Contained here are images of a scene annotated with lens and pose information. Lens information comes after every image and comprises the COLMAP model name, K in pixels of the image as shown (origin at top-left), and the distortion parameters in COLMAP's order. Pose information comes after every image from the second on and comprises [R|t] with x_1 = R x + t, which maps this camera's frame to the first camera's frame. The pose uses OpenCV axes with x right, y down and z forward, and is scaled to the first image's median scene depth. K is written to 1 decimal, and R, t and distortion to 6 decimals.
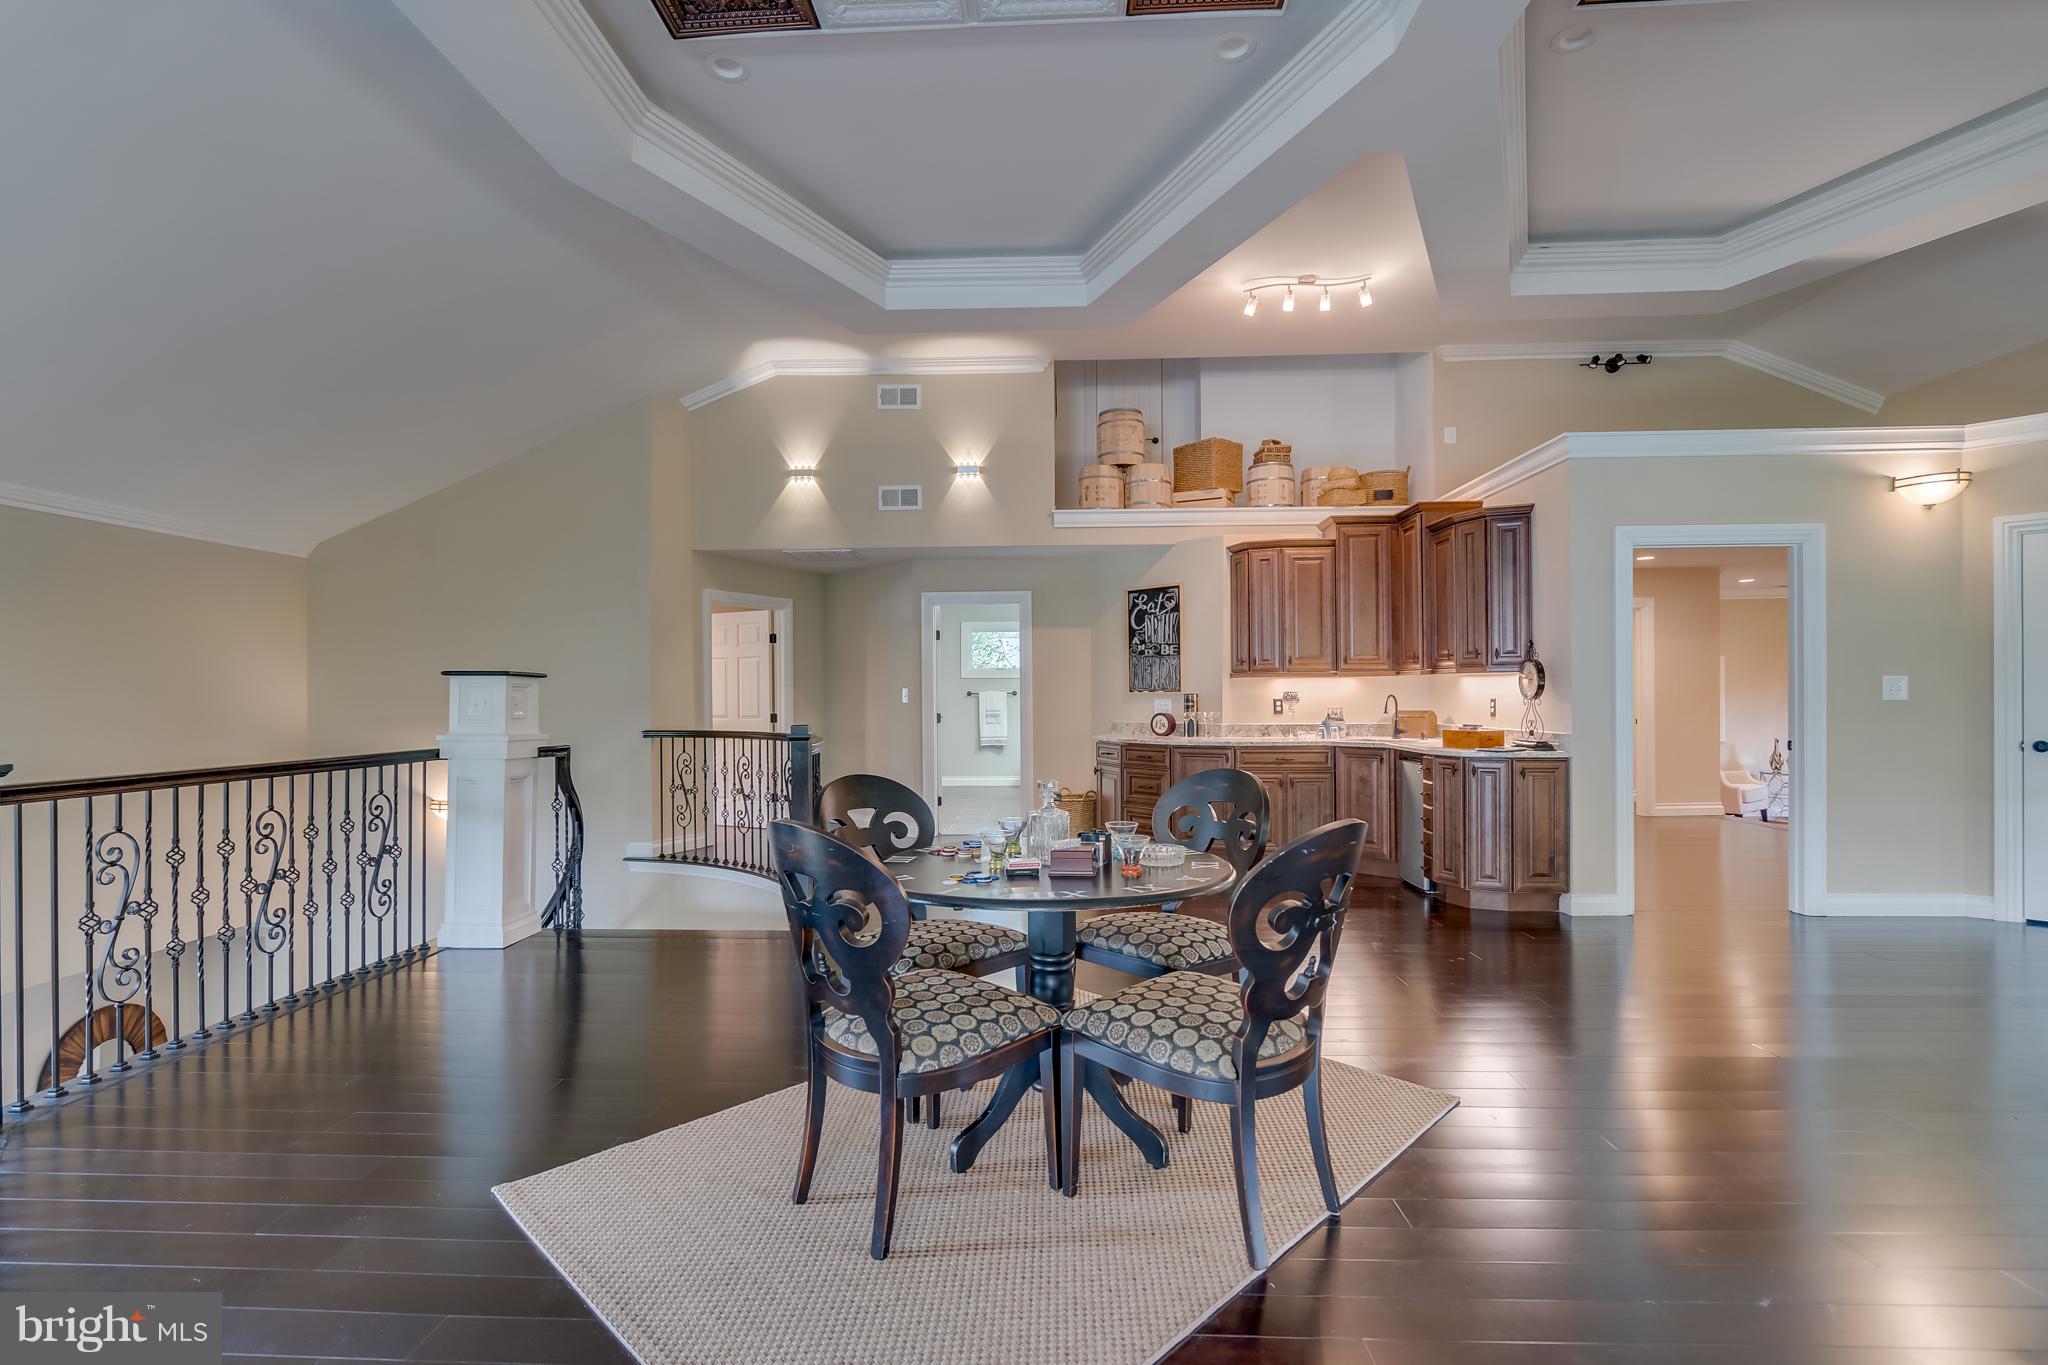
lens RADIAL K [[935.0, 0, 1036.8], [0, 935.0, 683.0], [0, 0, 1]] dist [-0.004442, 0.000140]
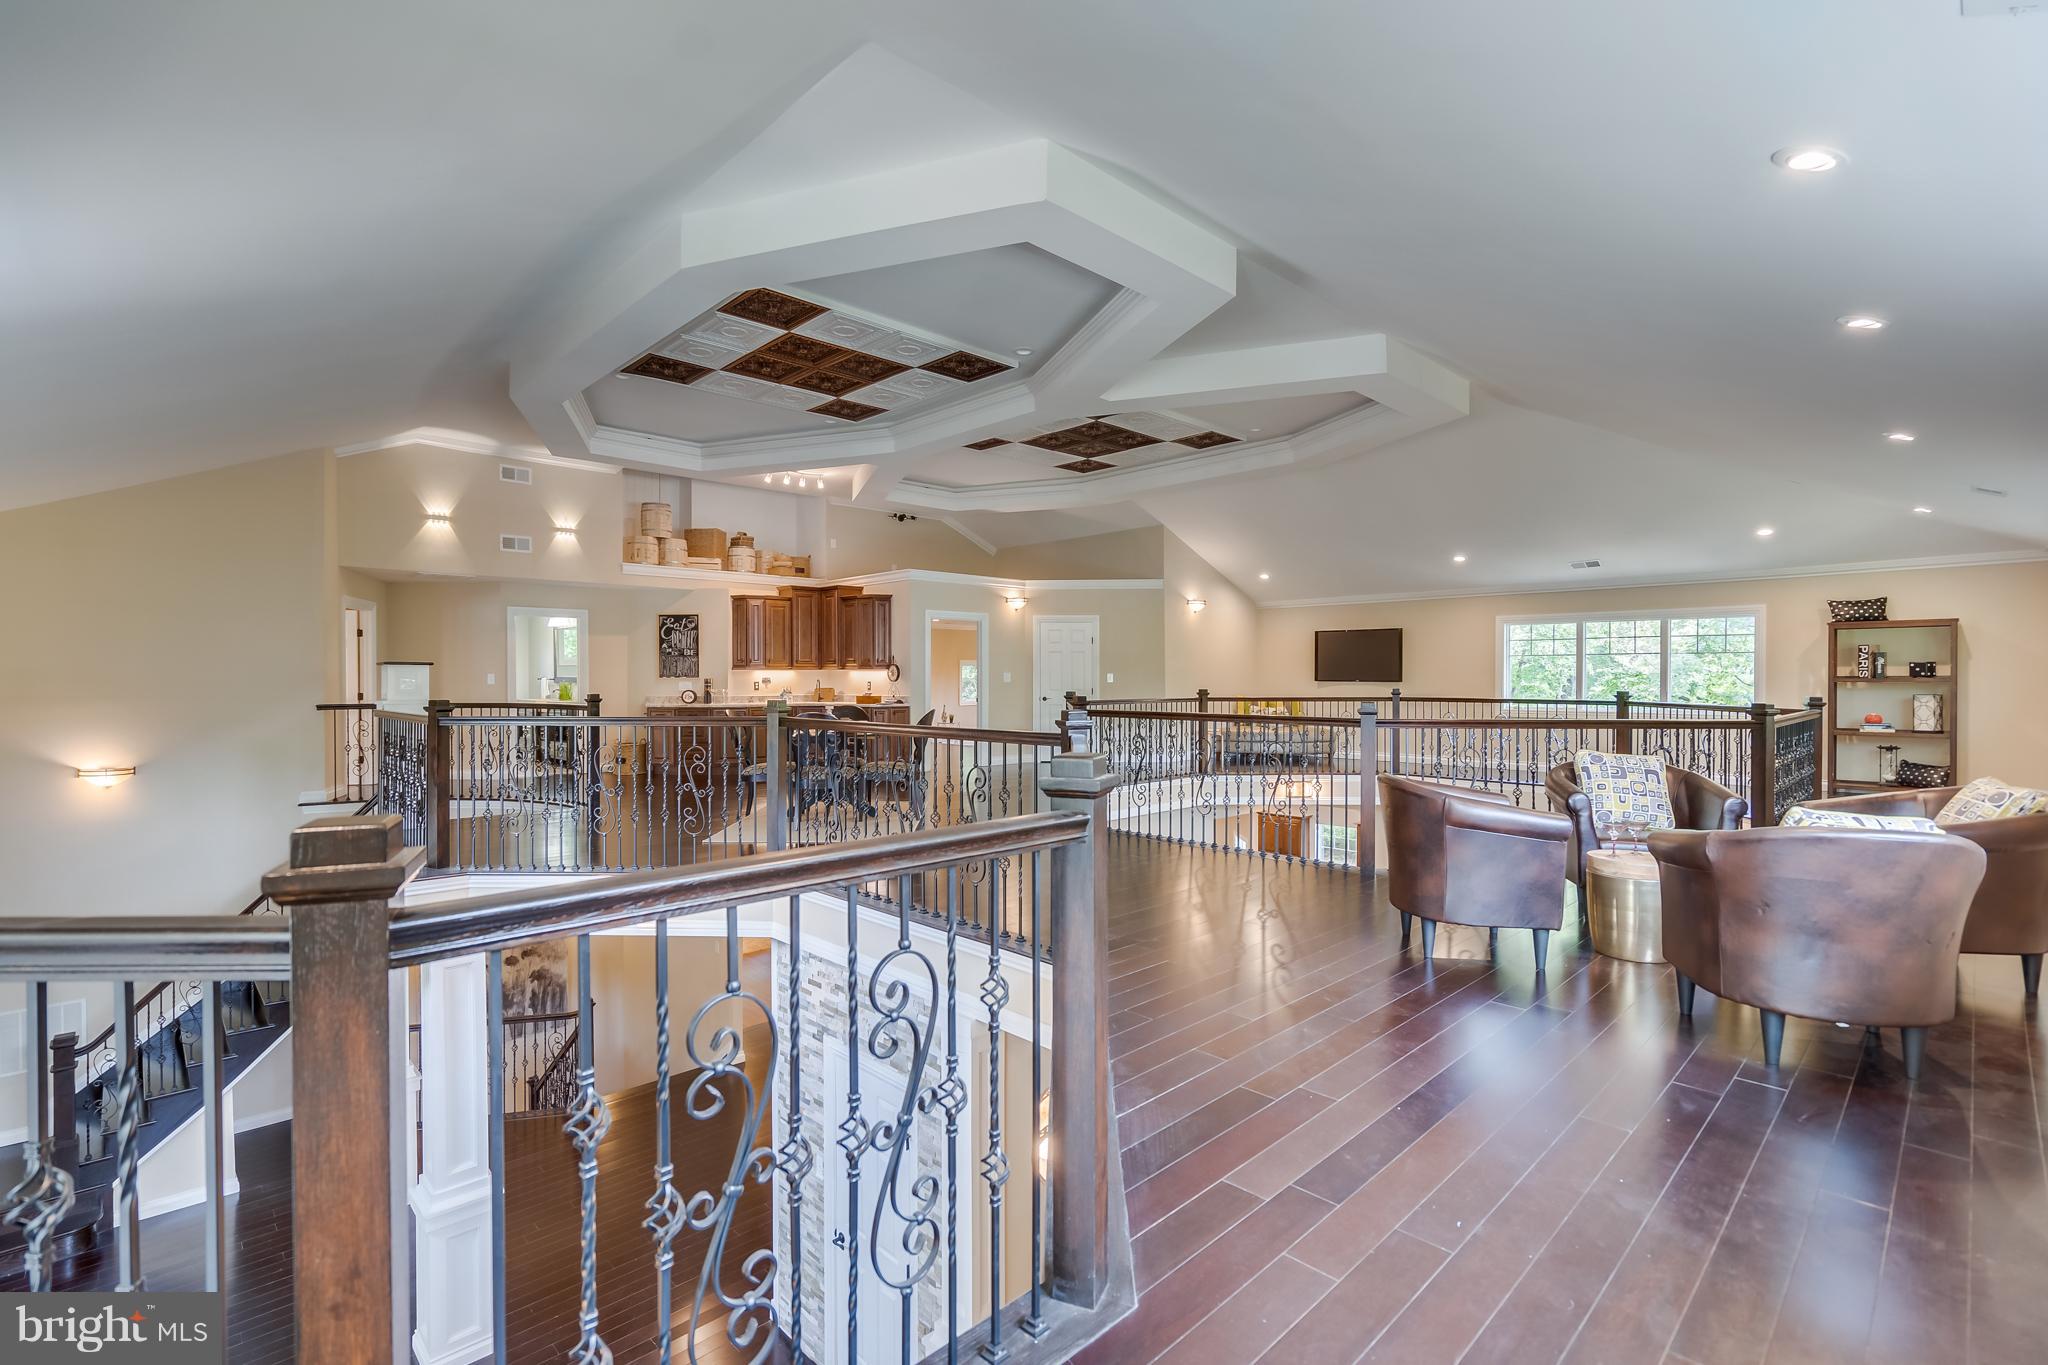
lens RADIAL K [[935.0, 0, 1010.5], [0, 935.0, 680.9], [0, 0, 1]] dist [-0.004442, 0.000140]
pose [[0.698568, 0.003673, 0.715534, -0.665473], [-0.010573, 0.999931, 0.005190, 0.000726], [-0.715466, -0.011191, 0.698558, -0.591650]]
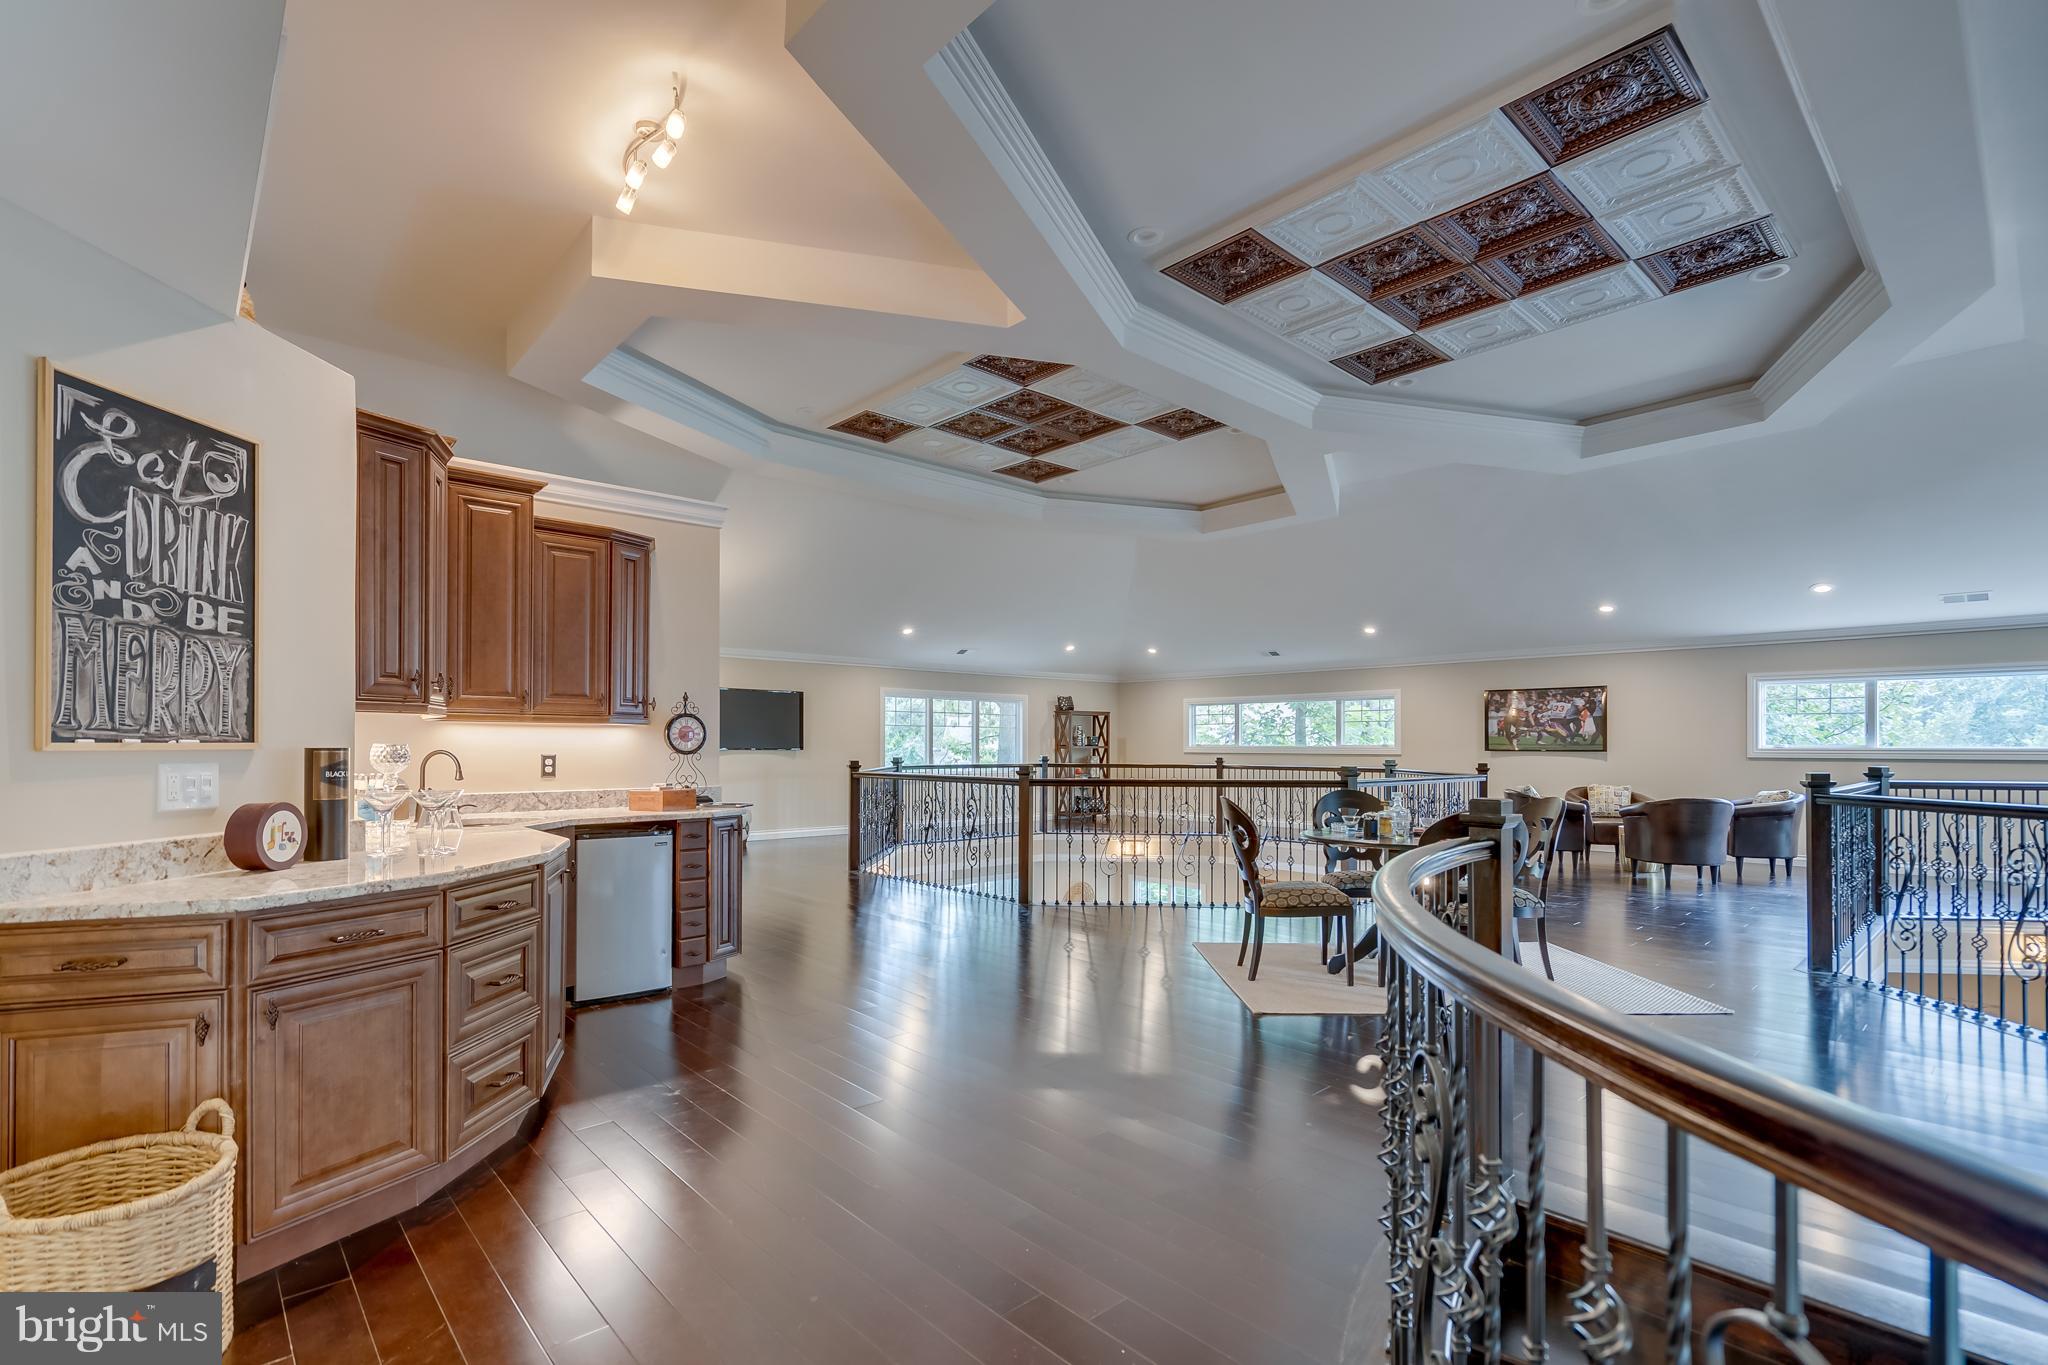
lens RADIAL K [[935.0, 0, 1014.4], [0, 935.0, 742.2], [0, 0, 1]] dist [-0.004442, 0.000140]
pose [[-0.707187, 0.008678, 0.706973, -0.303753], [-0.001277, 0.999907, -0.013550, 0.013606], [-0.707026, -0.010485, -0.707110, 1.045951]]
